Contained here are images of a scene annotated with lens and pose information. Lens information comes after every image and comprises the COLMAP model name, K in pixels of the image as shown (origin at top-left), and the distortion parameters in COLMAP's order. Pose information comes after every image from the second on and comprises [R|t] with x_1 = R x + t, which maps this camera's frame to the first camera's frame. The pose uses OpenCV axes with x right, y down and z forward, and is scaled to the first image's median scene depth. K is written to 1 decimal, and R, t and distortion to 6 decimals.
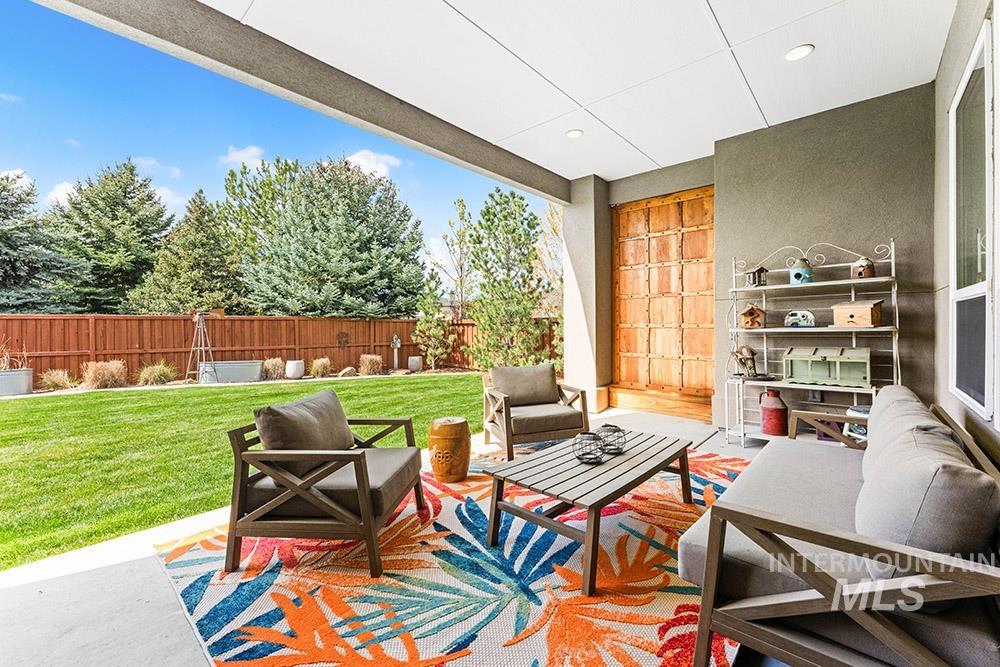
lens RADIAL K [[406.4, 0, 531.9], [0, 406.4, 333.7], [0, 0, 1]] dist [0.000088, -0.000031]
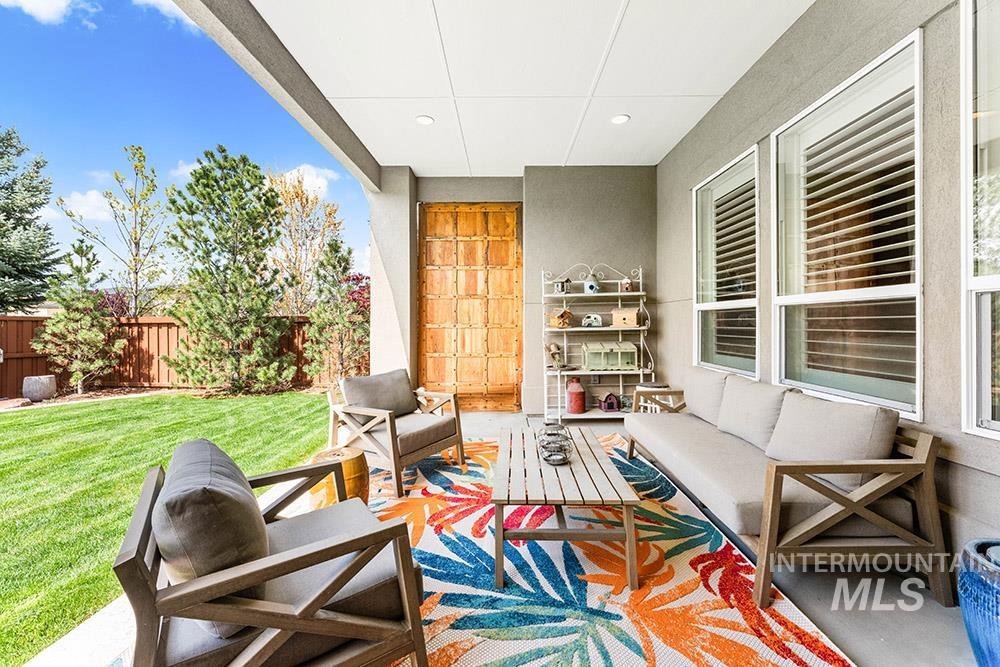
lens RADIAL K [[399.7, 0, 496.5], [0, 399.7, 326.4], [0, 0, 1]] dist [-0.000231, -0.000034]
pose [[0.768471, -0.003038, 0.639878, -0.295044], [0.014101, 0.999826, -0.012188, -0.005177], [-0.639729, 0.018389, 0.768380, 0.164876]]
